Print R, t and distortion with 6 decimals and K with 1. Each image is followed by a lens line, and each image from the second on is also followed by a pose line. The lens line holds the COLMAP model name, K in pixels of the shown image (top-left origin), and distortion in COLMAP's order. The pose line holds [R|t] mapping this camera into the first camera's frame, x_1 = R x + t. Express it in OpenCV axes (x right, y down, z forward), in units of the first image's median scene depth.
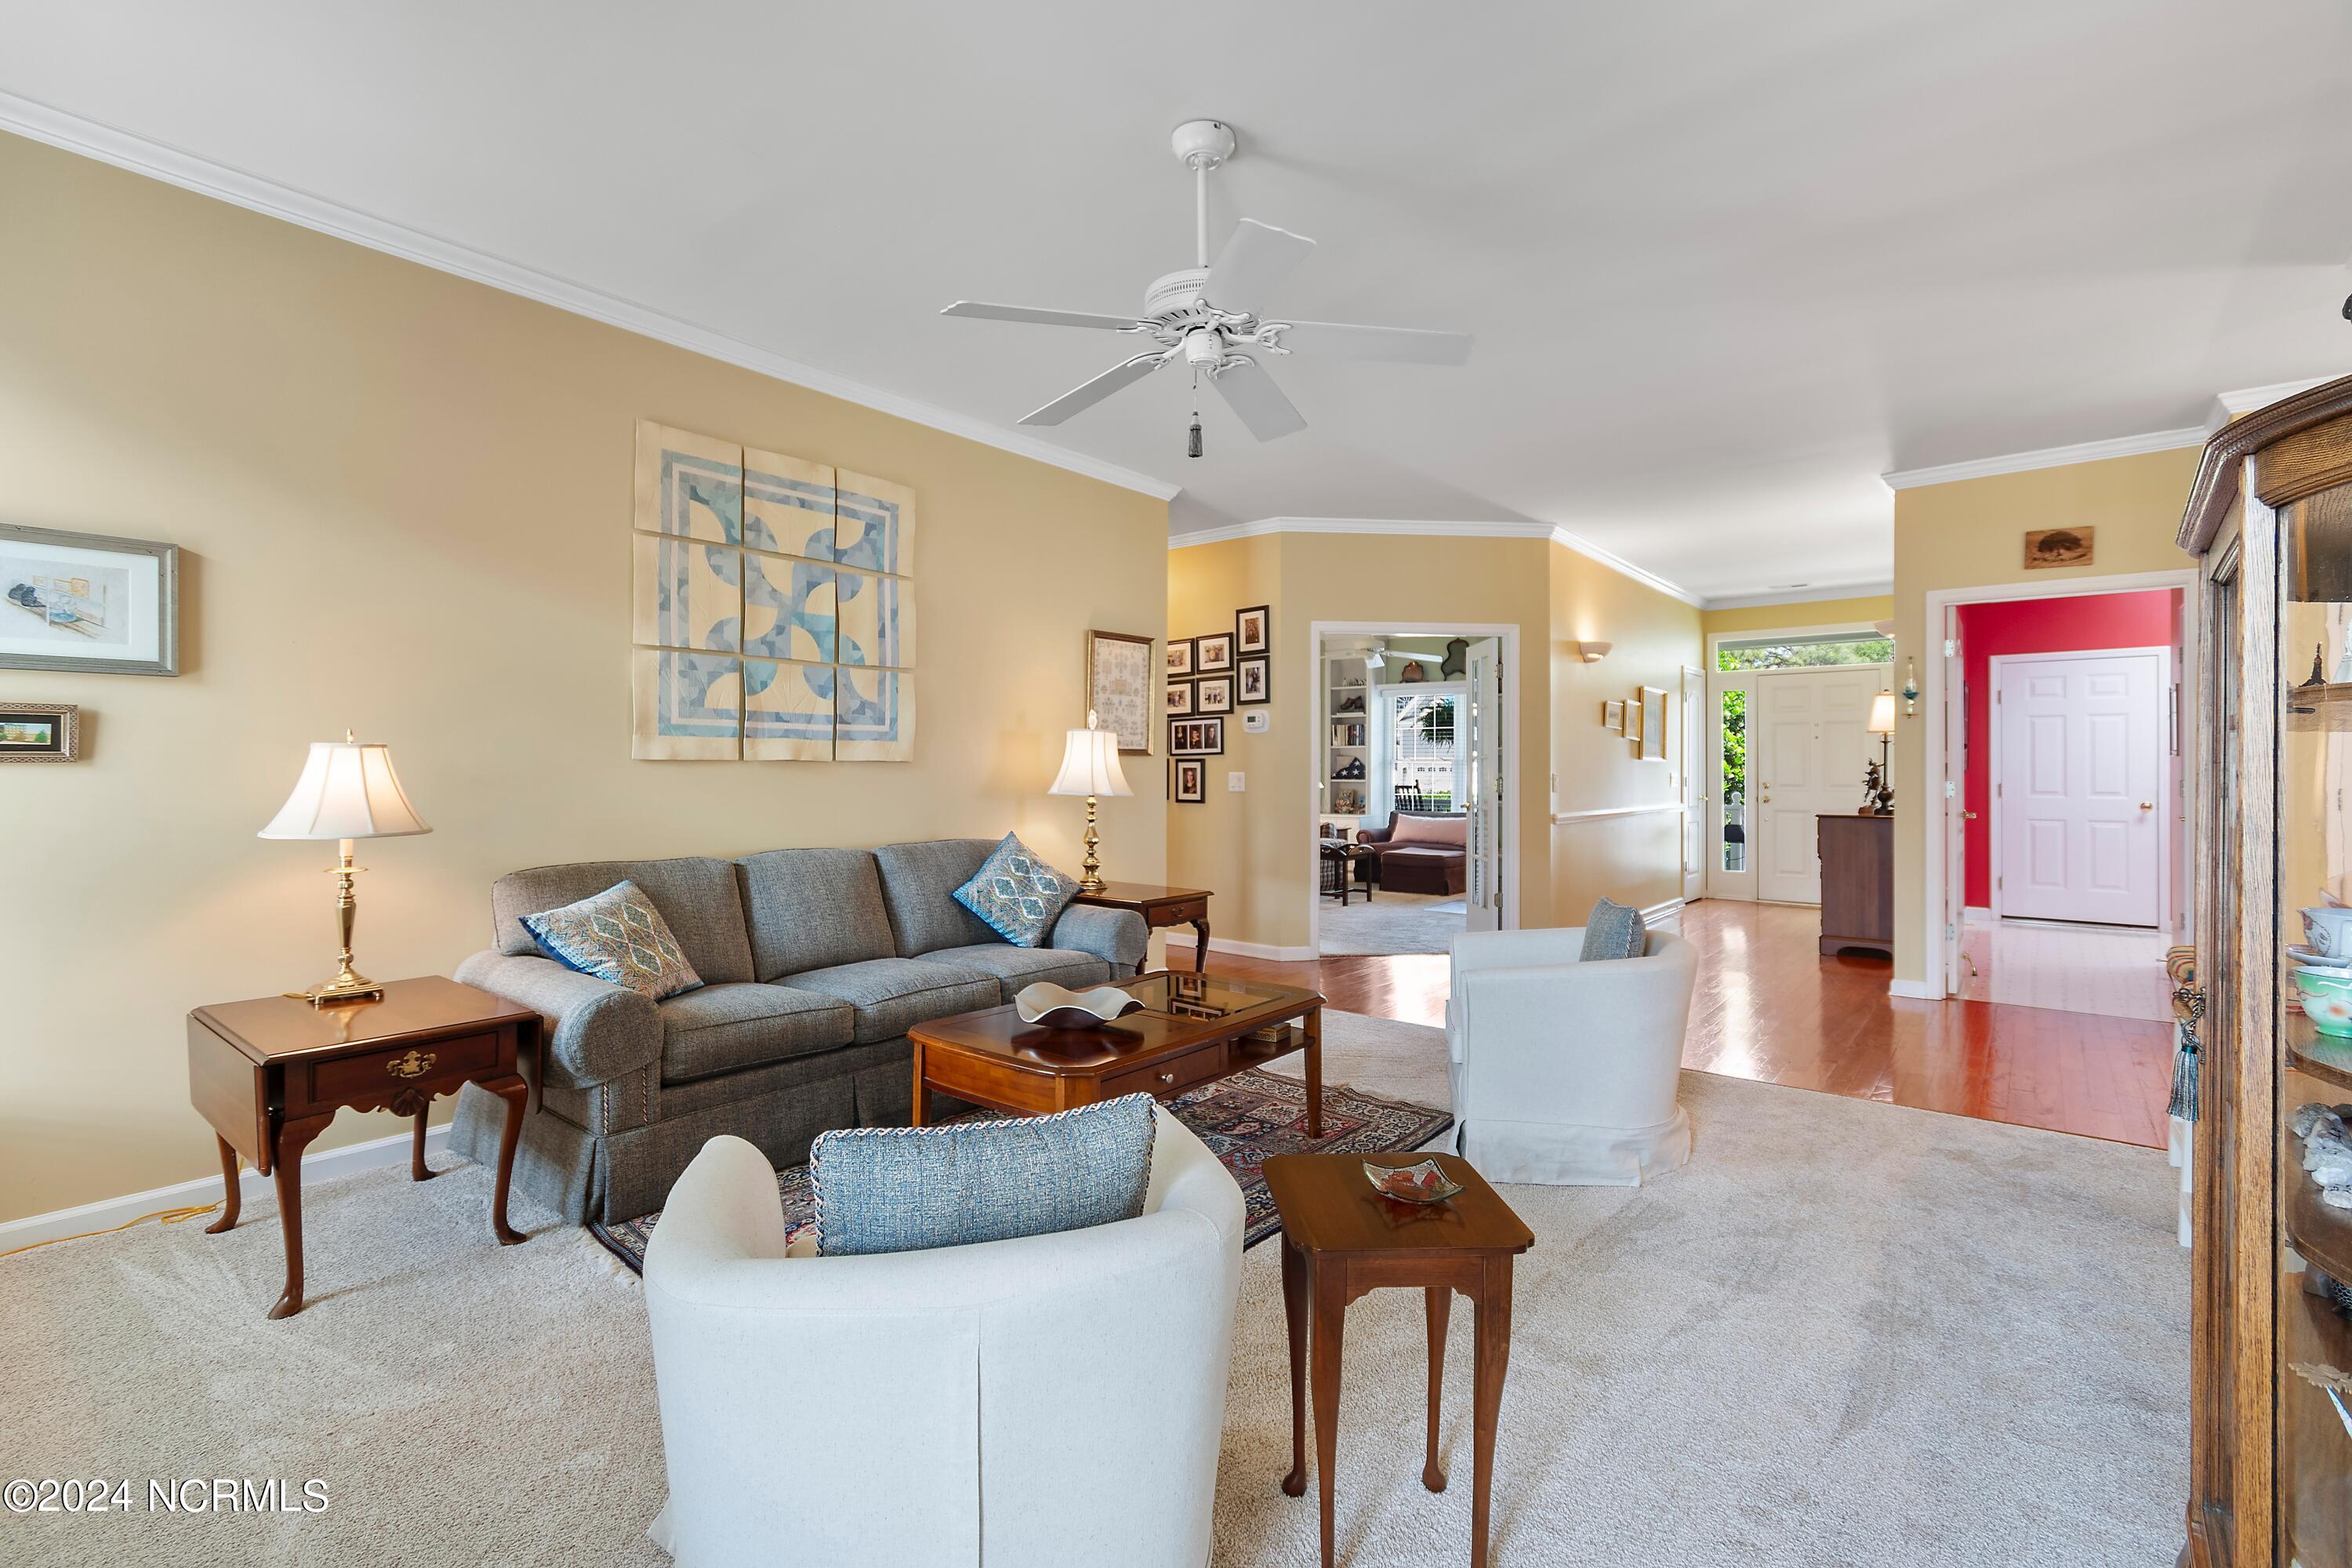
lens RADIAL K [[1041.5, 0, 1172.1], [0, 1041.5, 767.2], [0, 0, 1]] dist [0.001750, -0.000567]
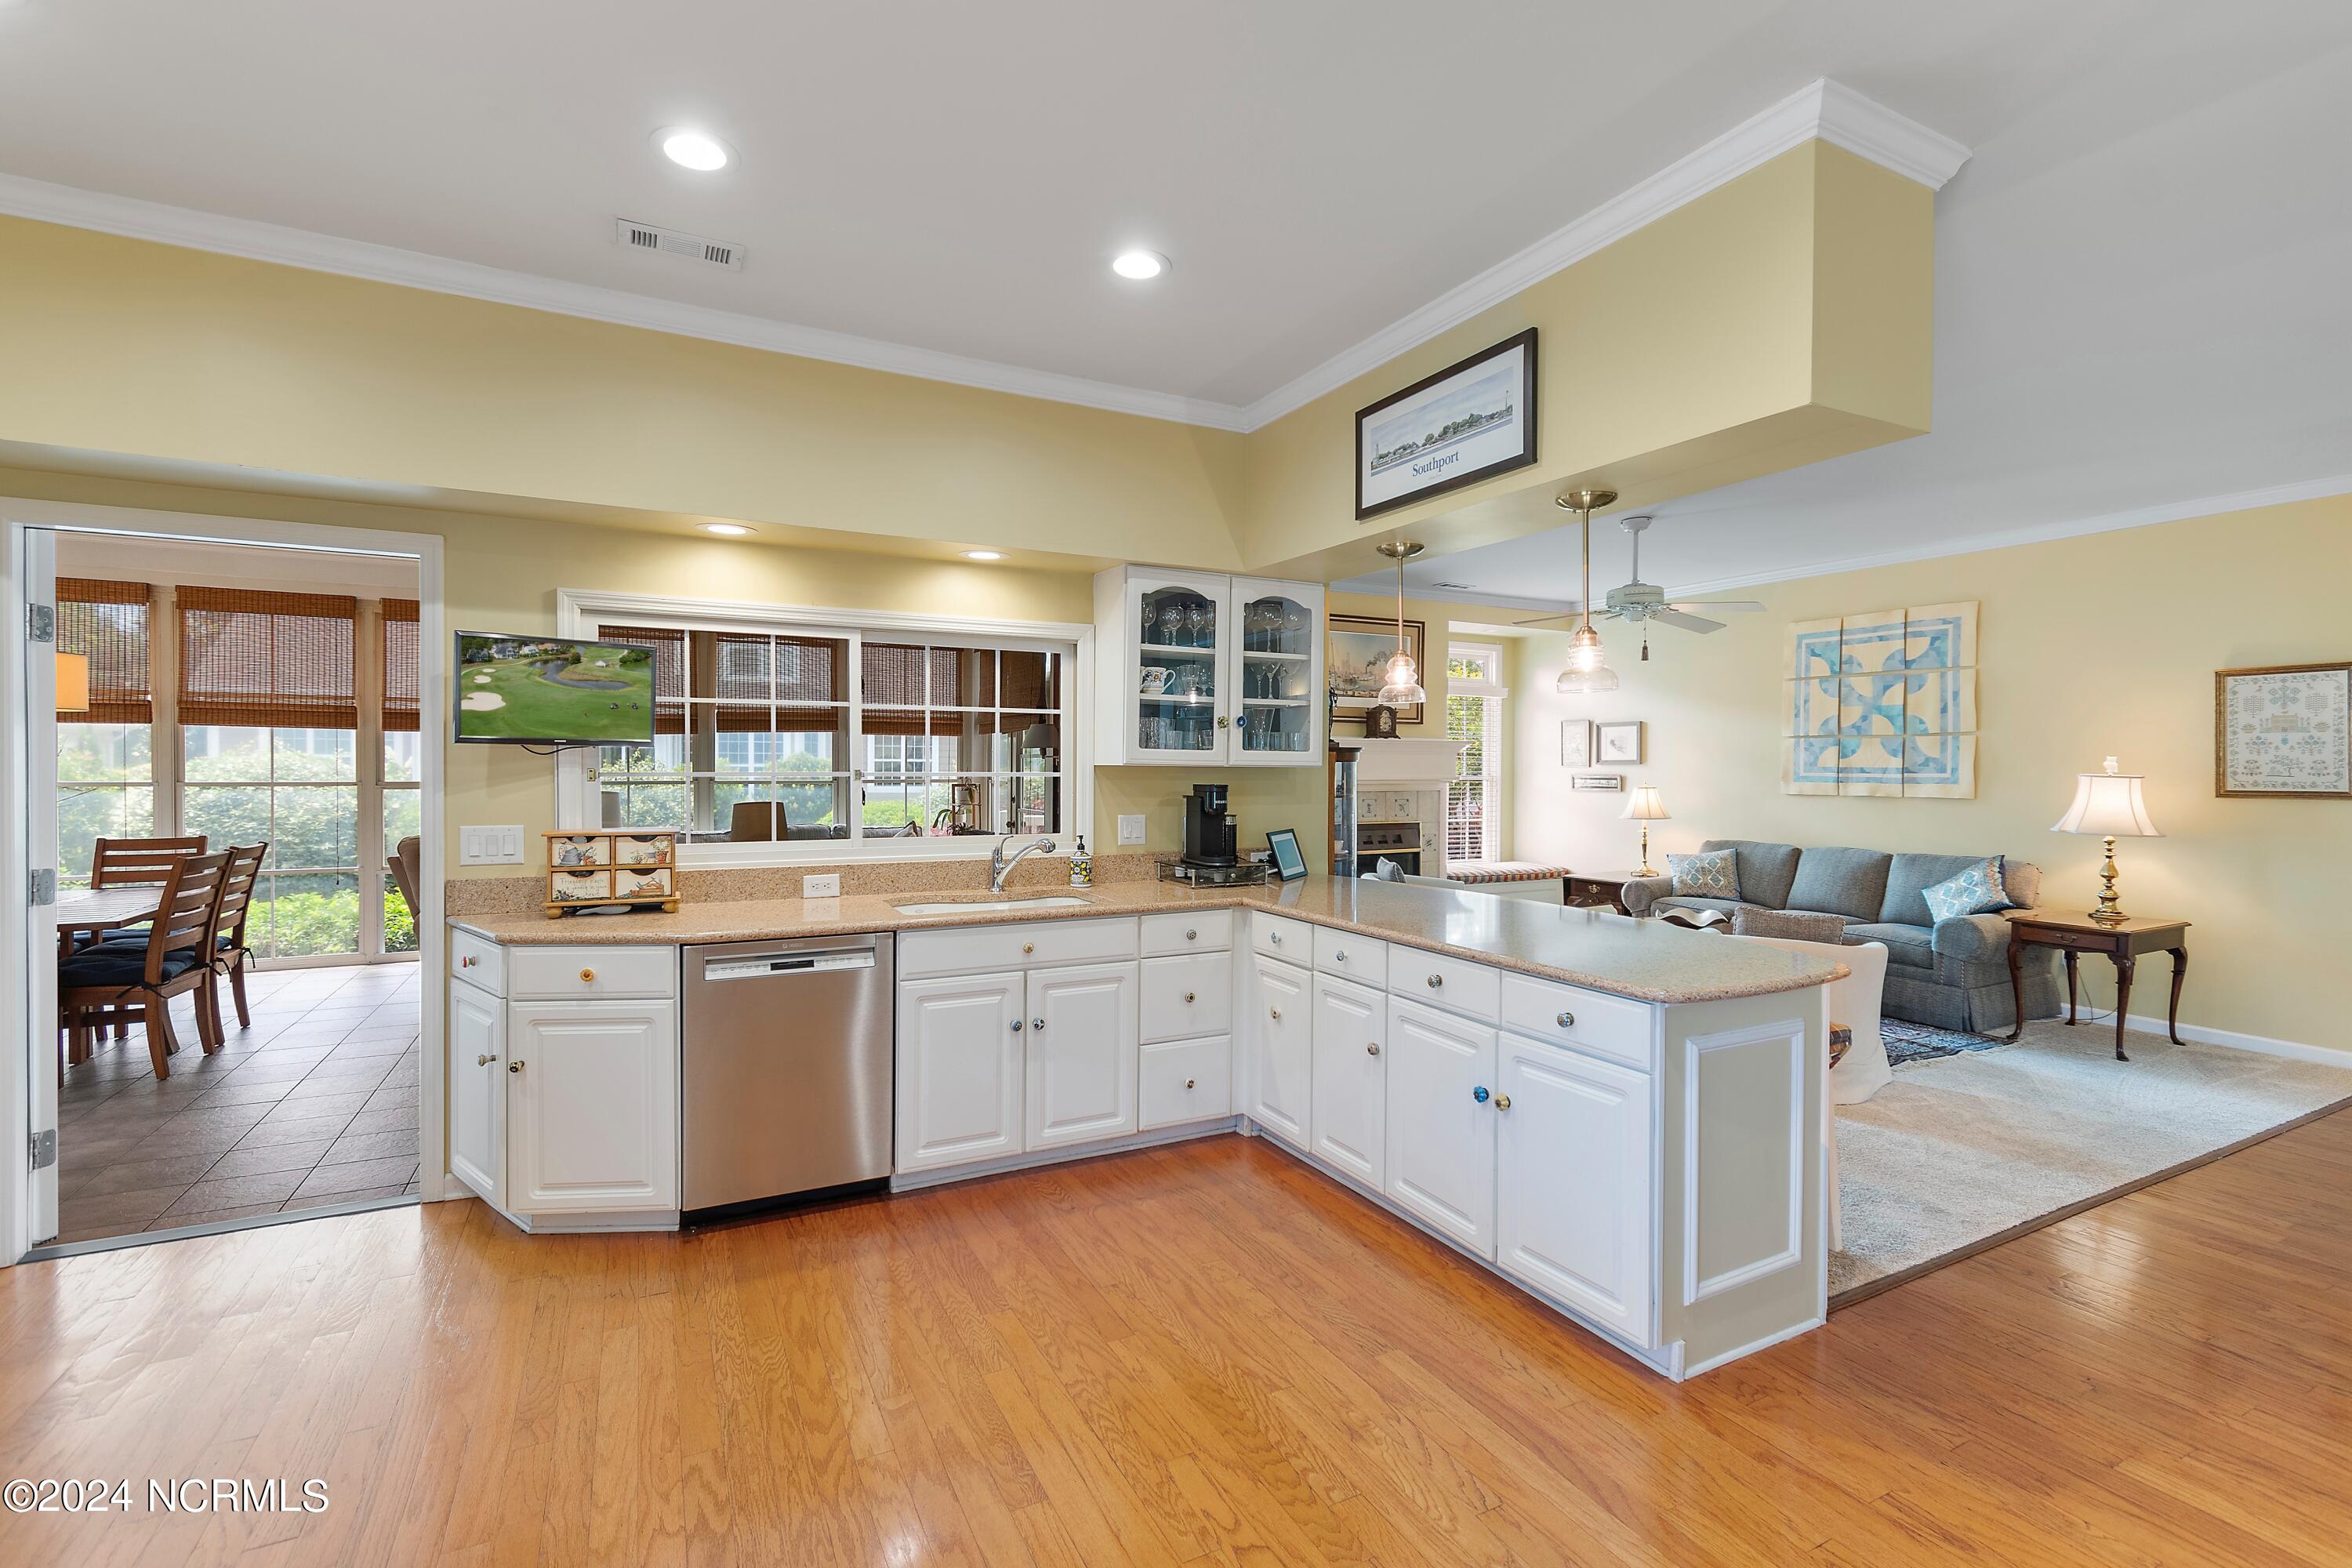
lens RADIAL K [[1041.5, 0, 1172.1], [0, 1041.5, 767.2], [0, 0, 1]] dist [0.001750, -0.000567]
pose [[-0.393789, -0.004867, -0.919188, 0.979964], [-0.006098, 0.999978, -0.002682, -0.025297], [0.919181, 0.004549, -0.393810, 0.386819]]
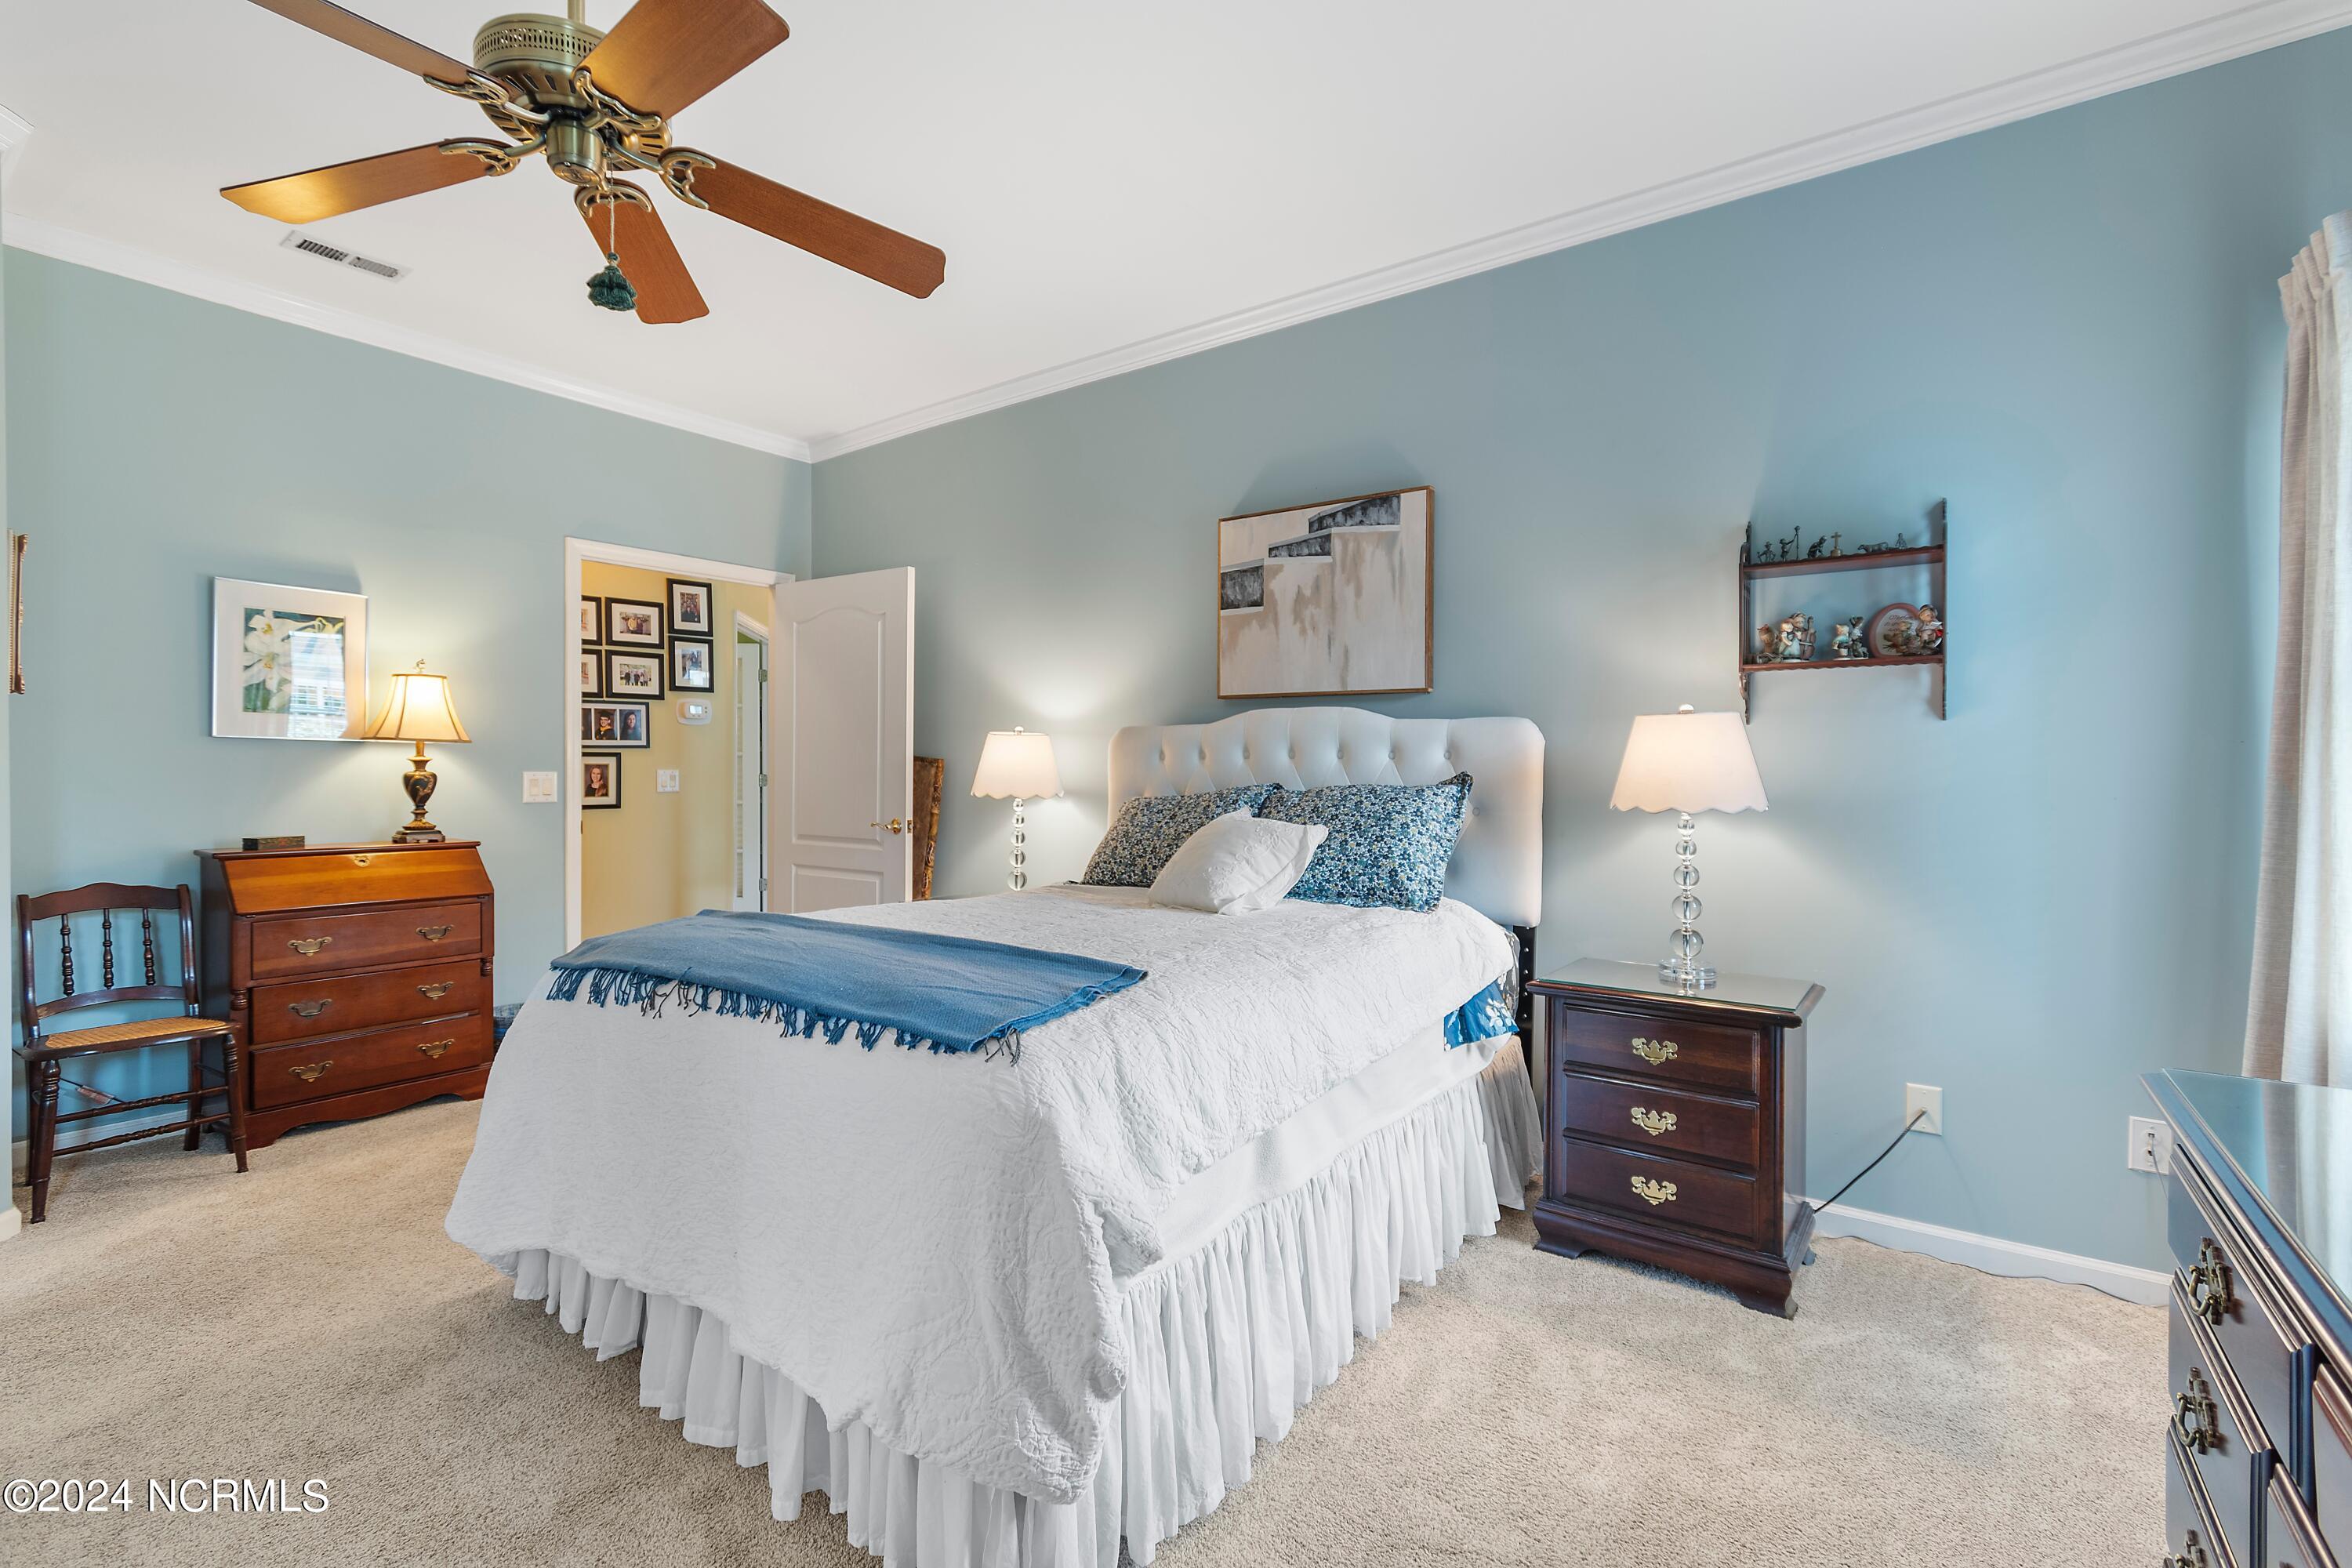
lens RADIAL K [[1041.5, 0, 1172.1], [0, 1041.5, 767.2], [0, 0, 1]] dist [0.001750, -0.000567]
pose [[-0.066112, -0.005304, 0.997798, -0.833171], [-0.005802, 0.999971, 0.004931, -0.003589], [-0.997795, -0.005463, -0.066141, 0.660716]]
